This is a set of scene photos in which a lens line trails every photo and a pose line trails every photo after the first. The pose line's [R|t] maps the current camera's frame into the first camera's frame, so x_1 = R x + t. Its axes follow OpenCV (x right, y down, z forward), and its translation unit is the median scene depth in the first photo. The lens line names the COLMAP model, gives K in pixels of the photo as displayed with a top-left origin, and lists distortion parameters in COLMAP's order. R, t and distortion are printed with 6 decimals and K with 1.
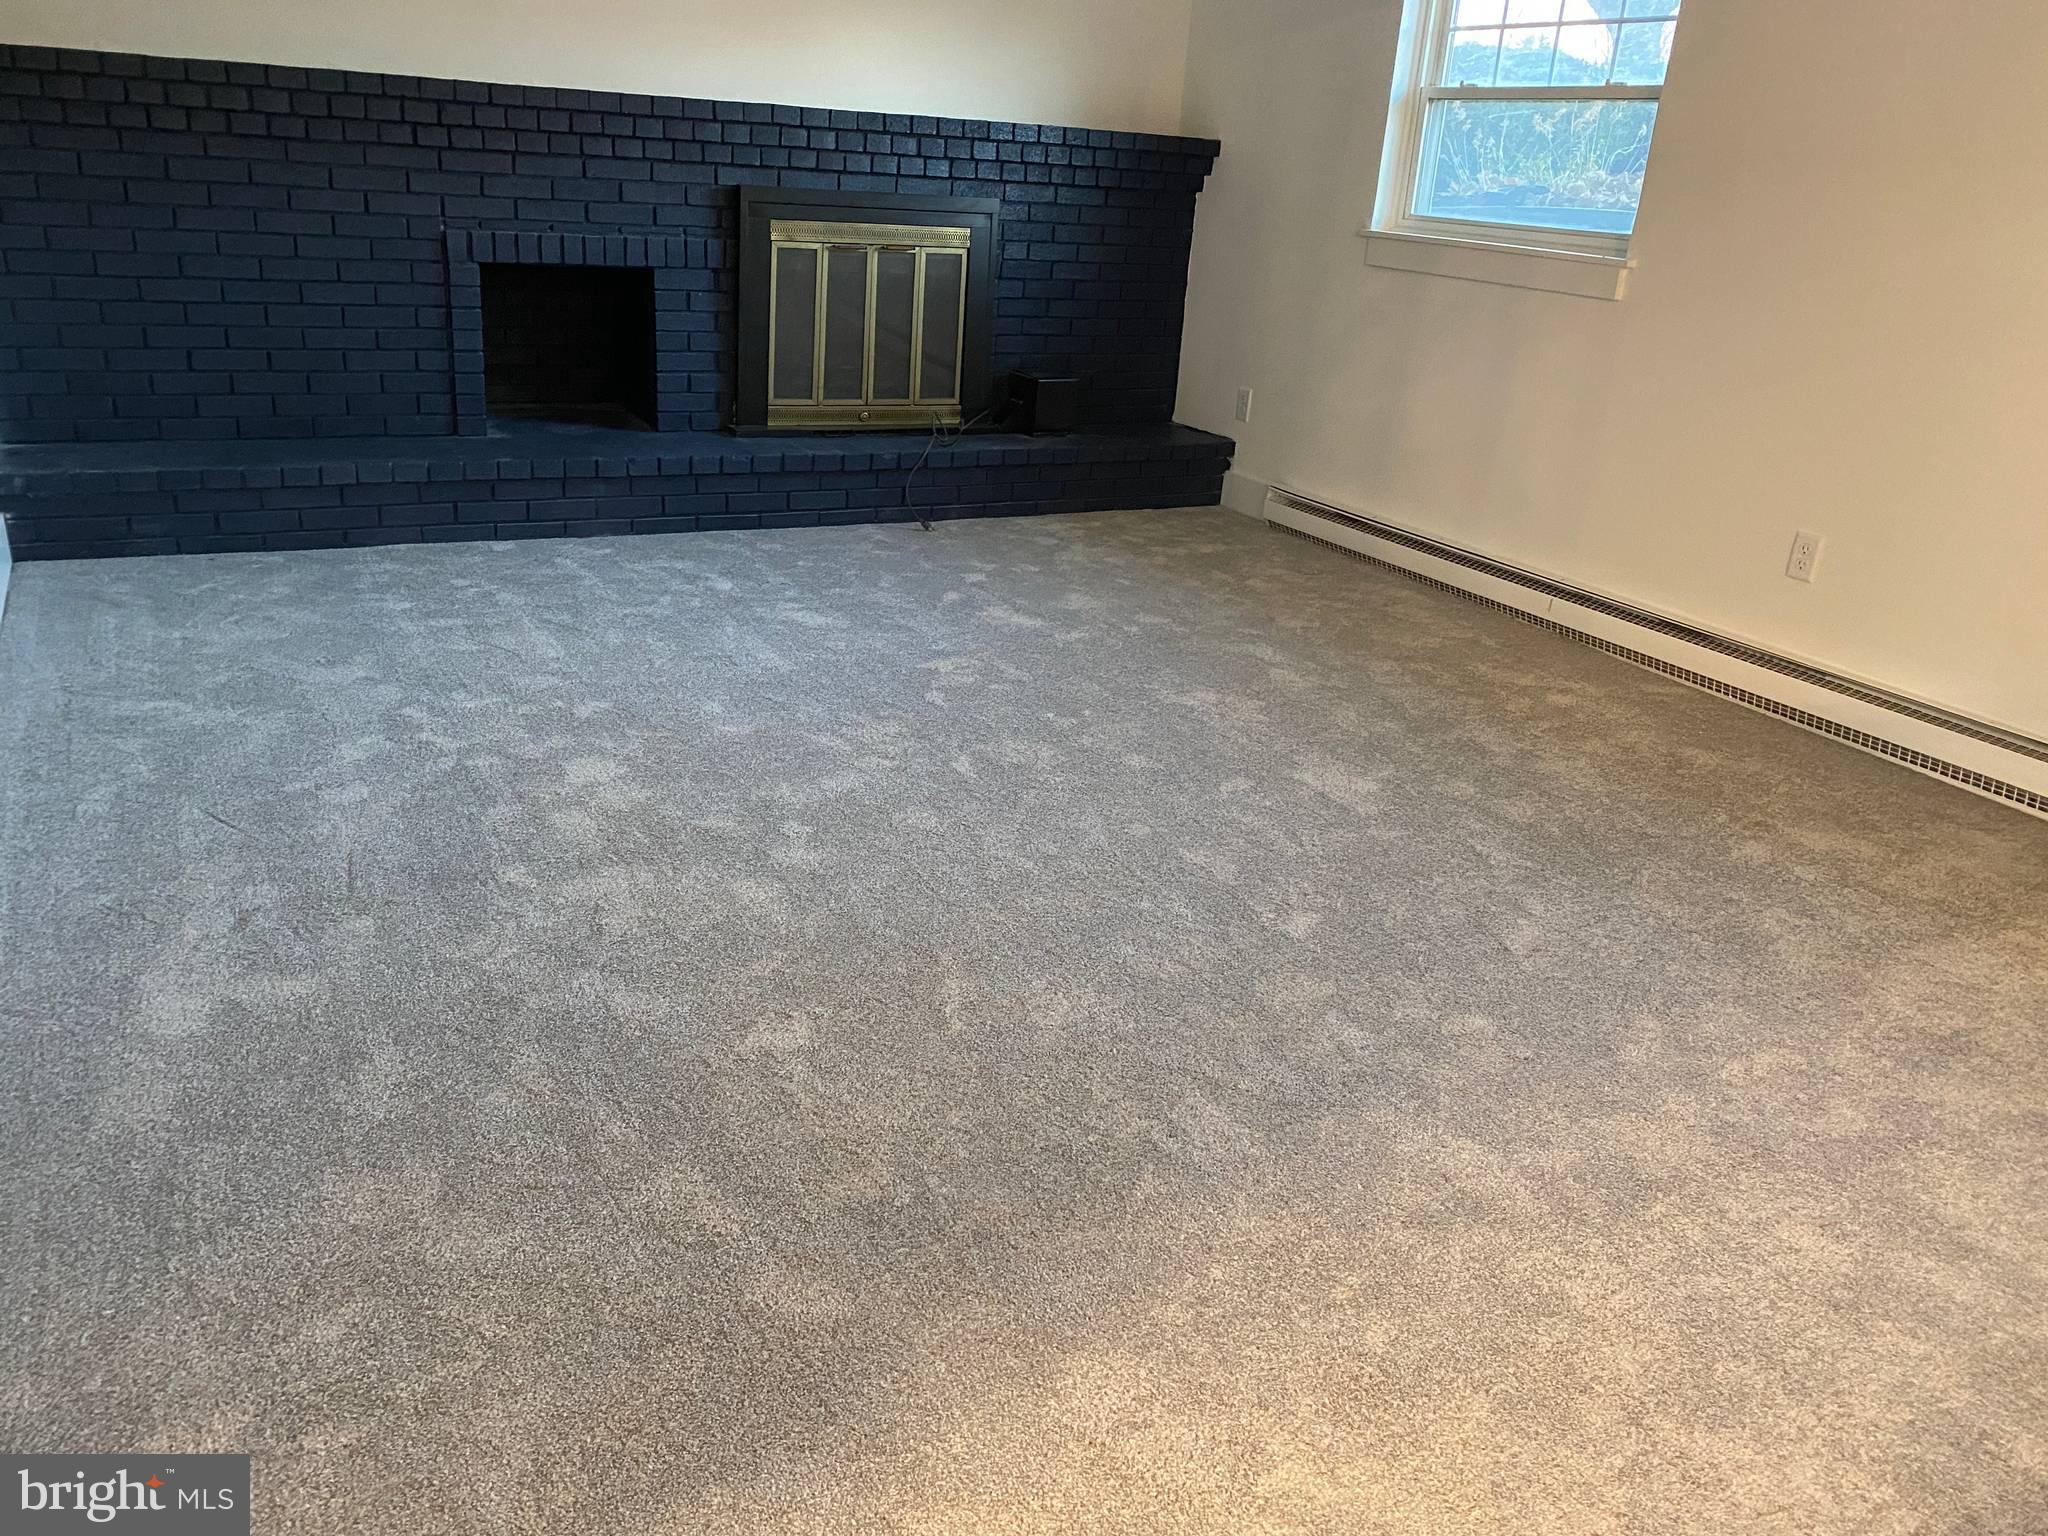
lens RADIAL K [[1561.8, 0, 1028.5], [0, 1561.8, 744.5], [0, 0, 1]] dist [0.124147, -0.211524]
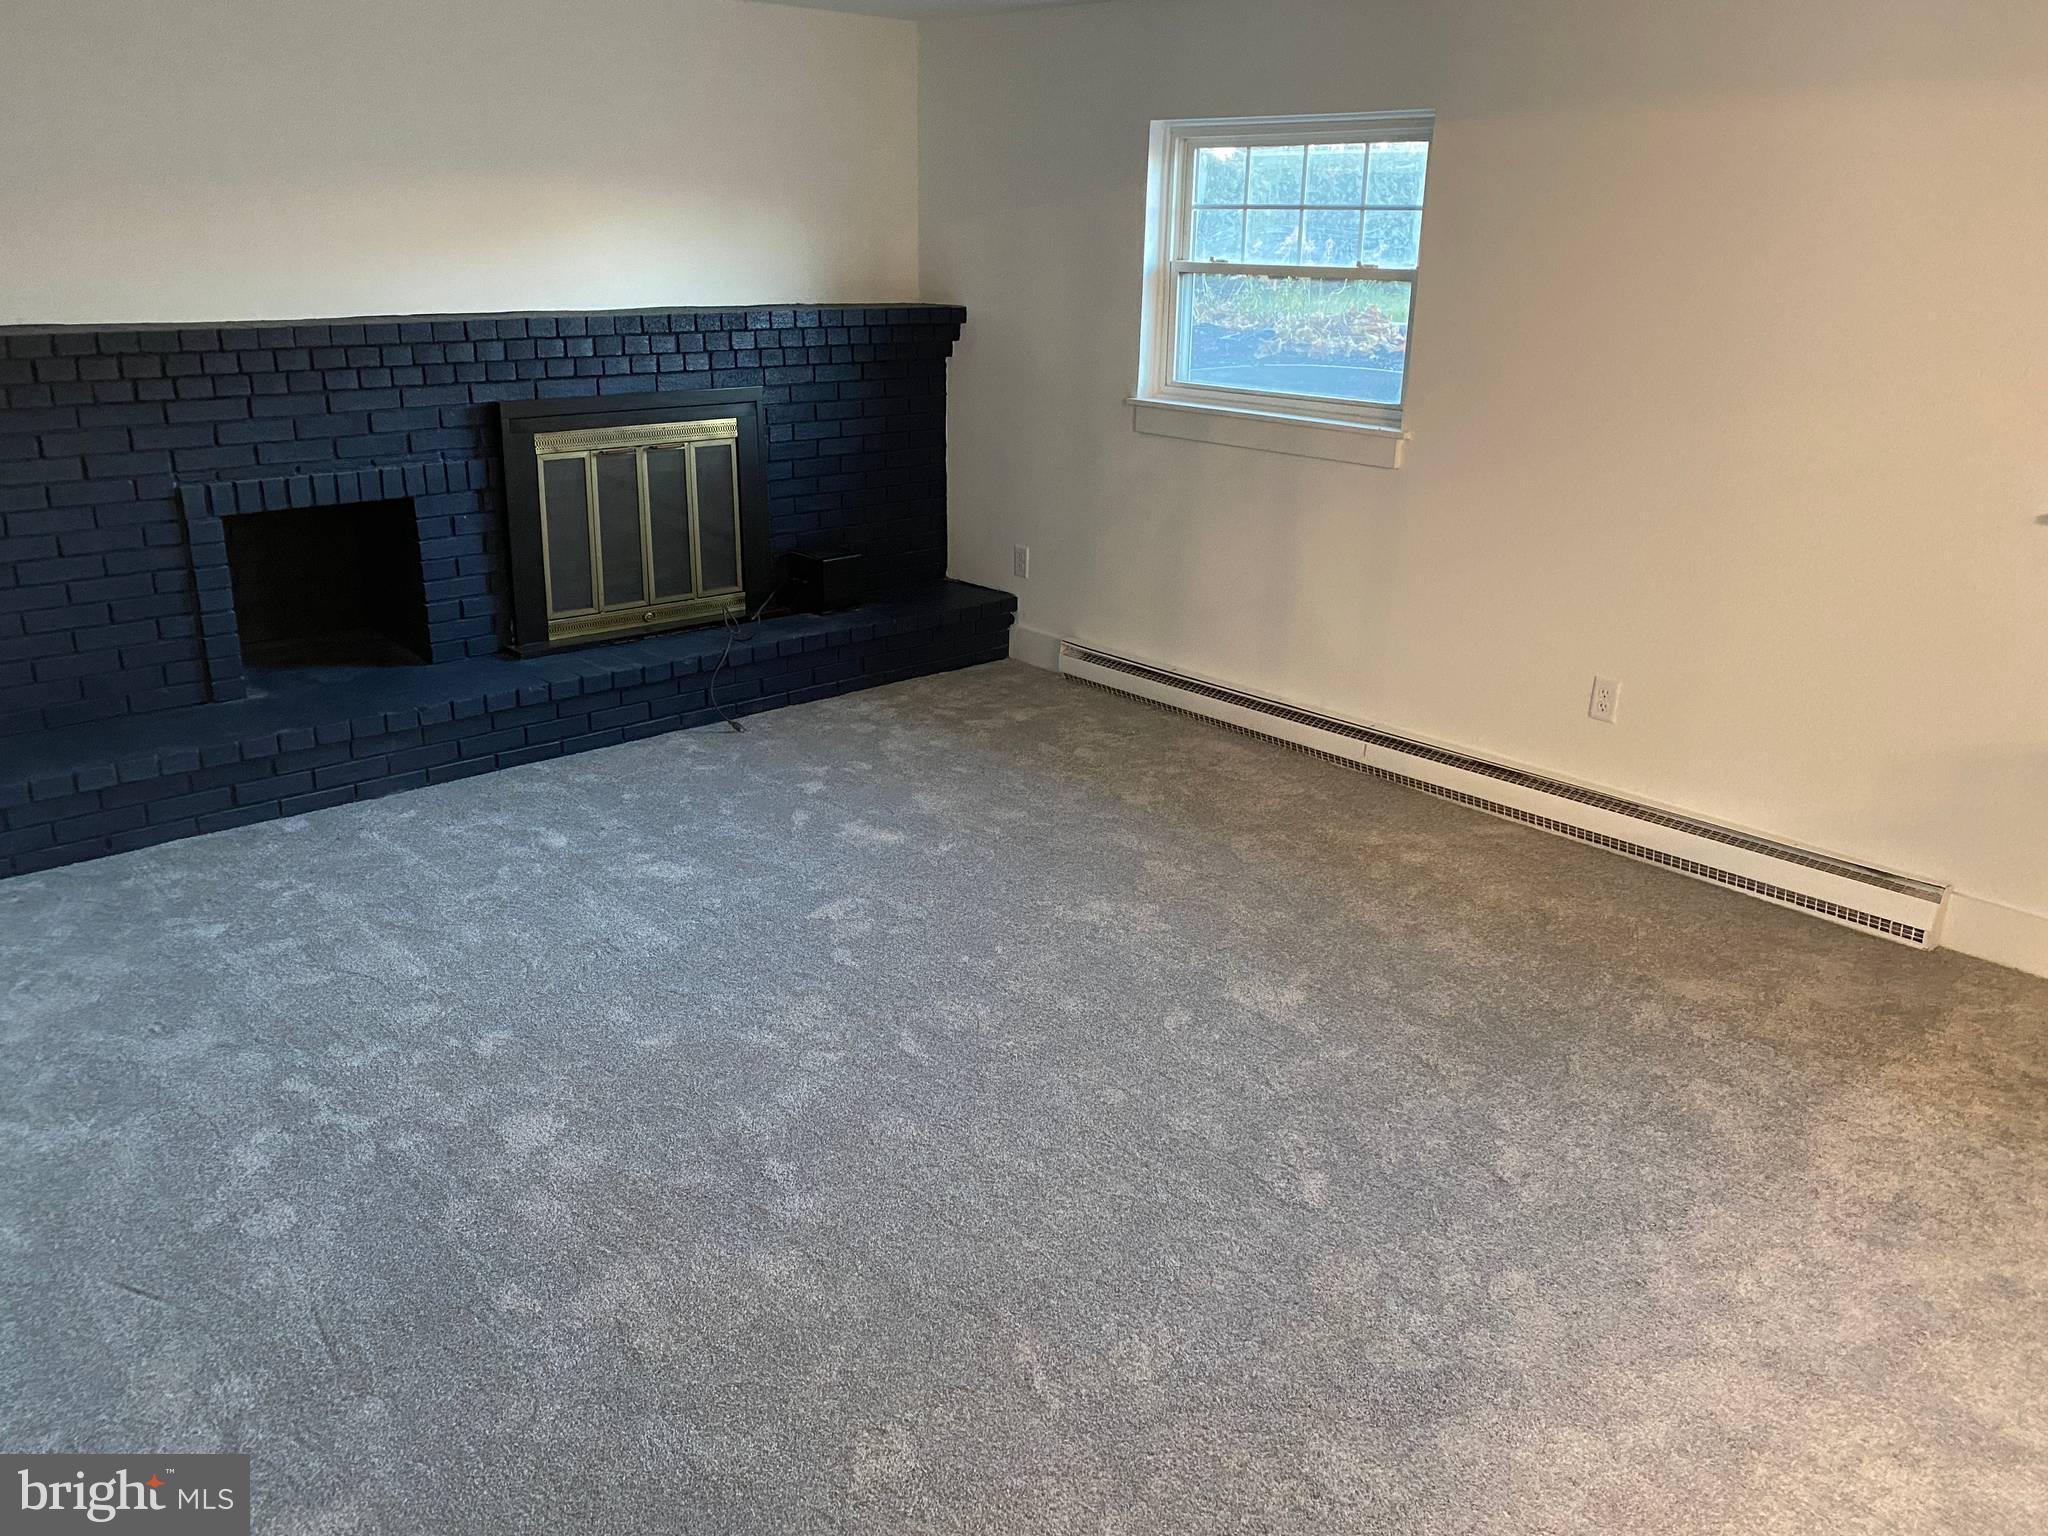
lens RADIAL K [[1553.8, 0, 1030.4], [0, 1553.8, 757.4], [0, 0, 1]] dist [0.102640, -0.166618]
pose [[0.969794, -0.125652, 0.209070, -0.104884], [0.129384, 0.991586, -0.004213, -0.105346], [-0.206782, 0.031136, 0.977892, 0.020533]]
